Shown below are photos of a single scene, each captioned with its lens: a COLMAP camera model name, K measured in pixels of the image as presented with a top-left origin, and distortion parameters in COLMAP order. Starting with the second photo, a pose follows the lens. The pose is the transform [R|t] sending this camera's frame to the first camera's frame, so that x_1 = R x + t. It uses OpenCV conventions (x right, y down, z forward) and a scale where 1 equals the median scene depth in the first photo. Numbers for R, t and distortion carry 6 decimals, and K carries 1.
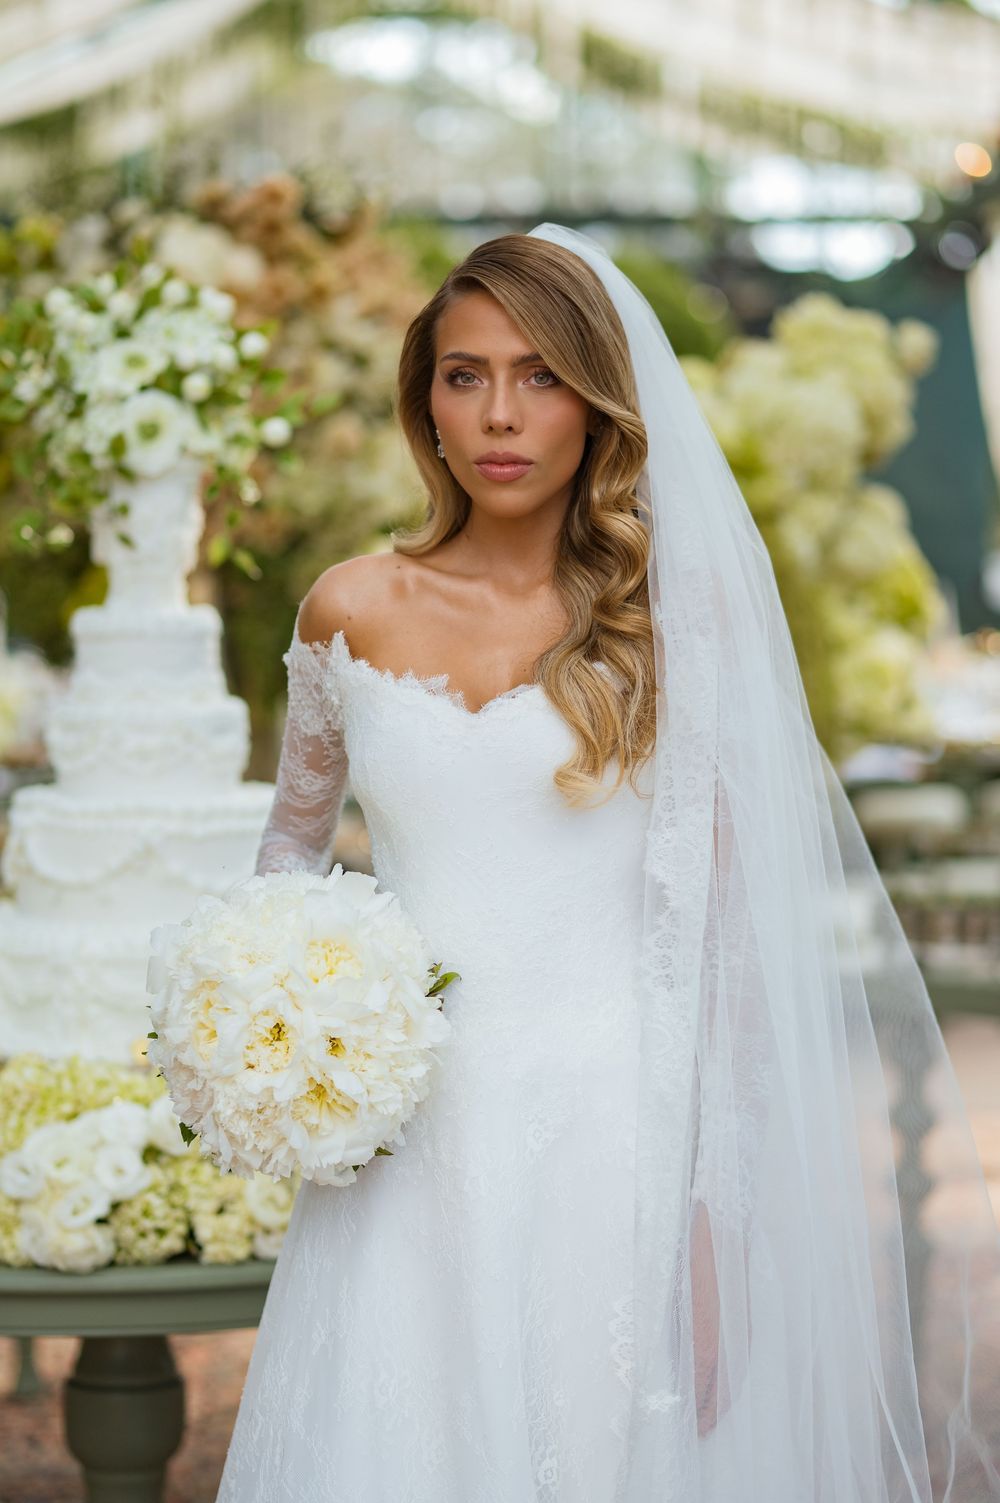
lens RADIAL K [[3759.4, 0, 500.7], [0, 3759.4, 717.4], [0, 0, 1]] dist [0.098771, -0.200696]
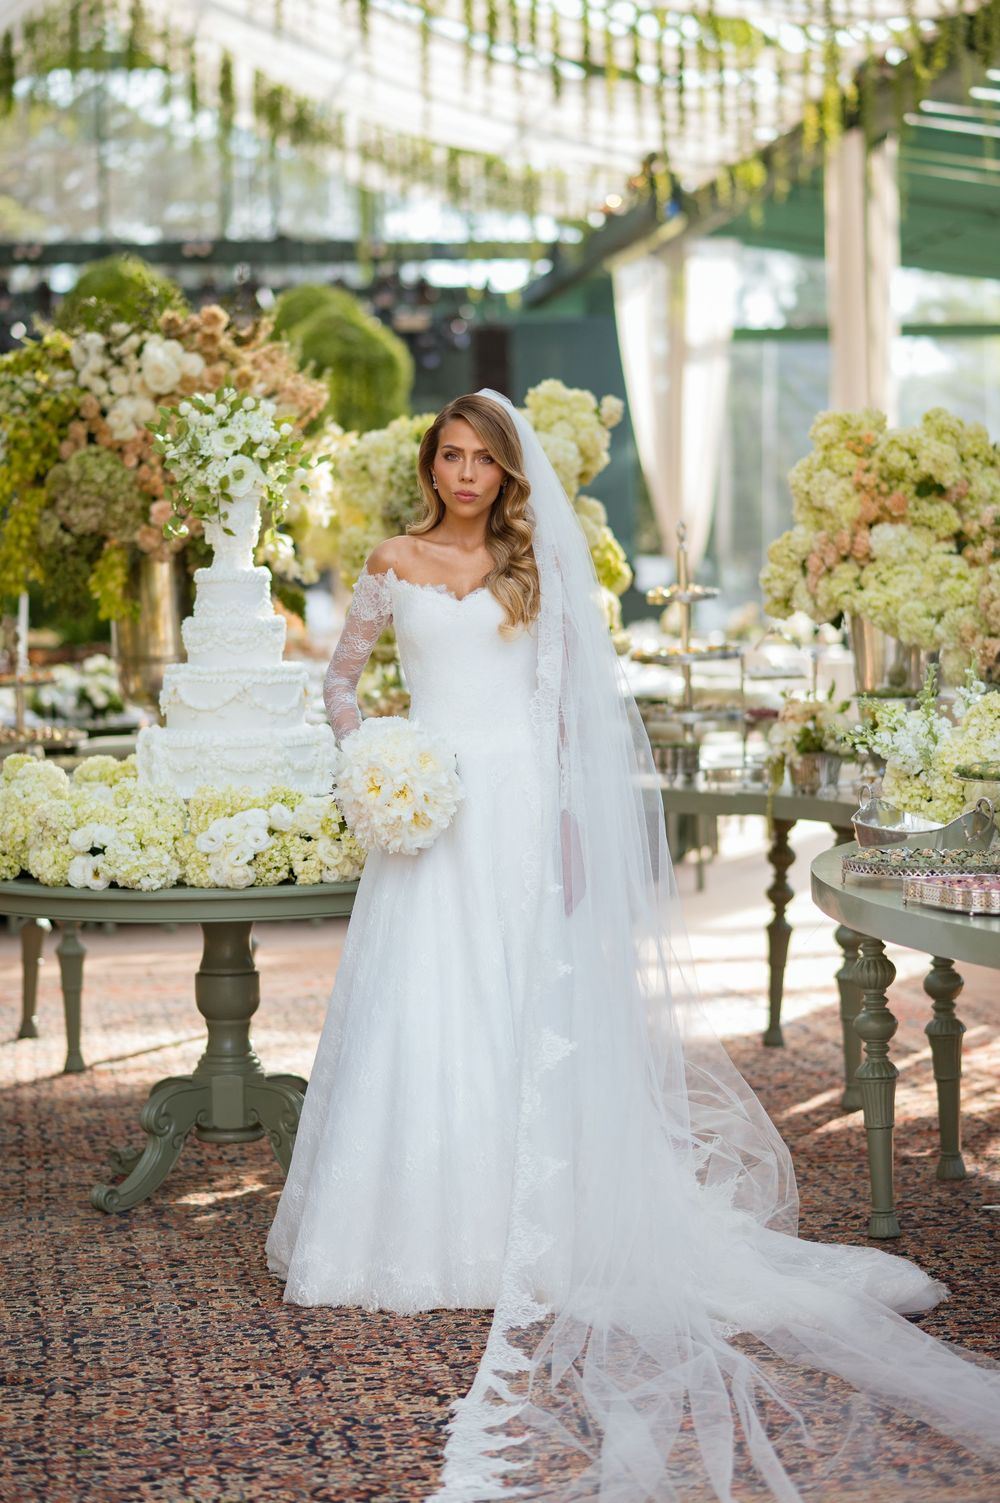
lens RADIAL K [[3759.4, 0, 500.7], [0, 3759.4, 717.4], [0, 0, 1]] dist [0.098771, -0.200696]
pose [[0.995157, -0.019461, 0.096354, -0.148834], [0.019450, 0.999810, 0.001053, 0.049337], [-0.096356, 0.000826, 0.995347, -0.941538]]
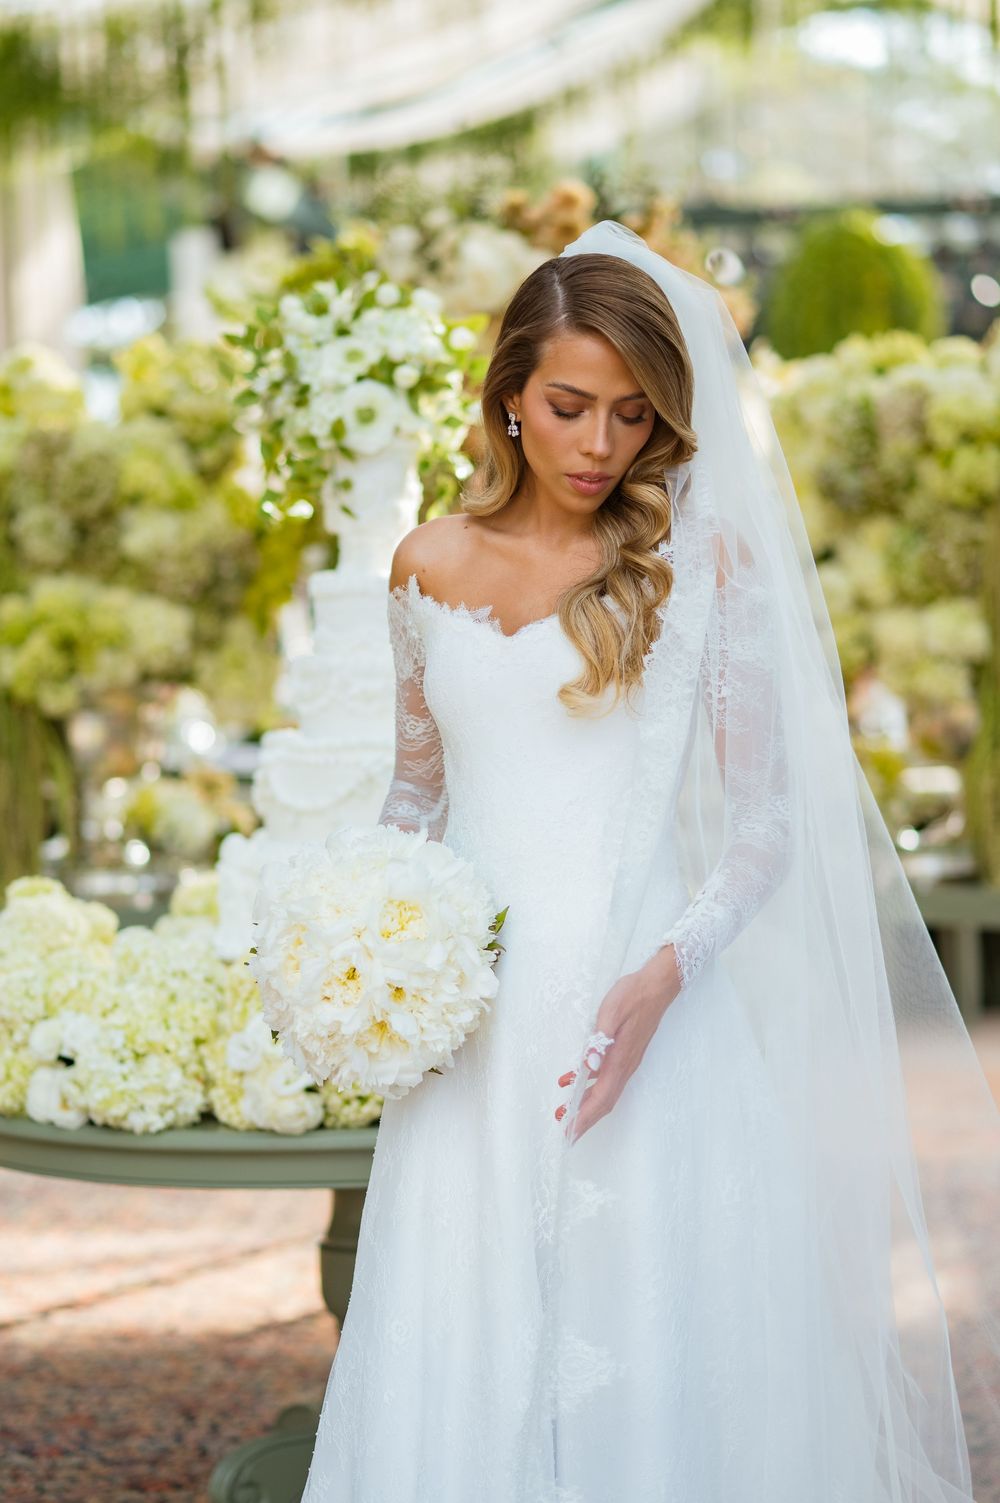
lens RADIAL K [[3731.1, 0, 500.0], [0, 3731.1, 751.5], [0, 0, 1]] dist [0.105134, 0.018338]
pose [[0.990615, -0.018839, -0.135377, 0.100457], [0.020515, 0.999729, 0.010998, 0.014927], [0.135133, -0.013672, 0.990733, -0.128242]]
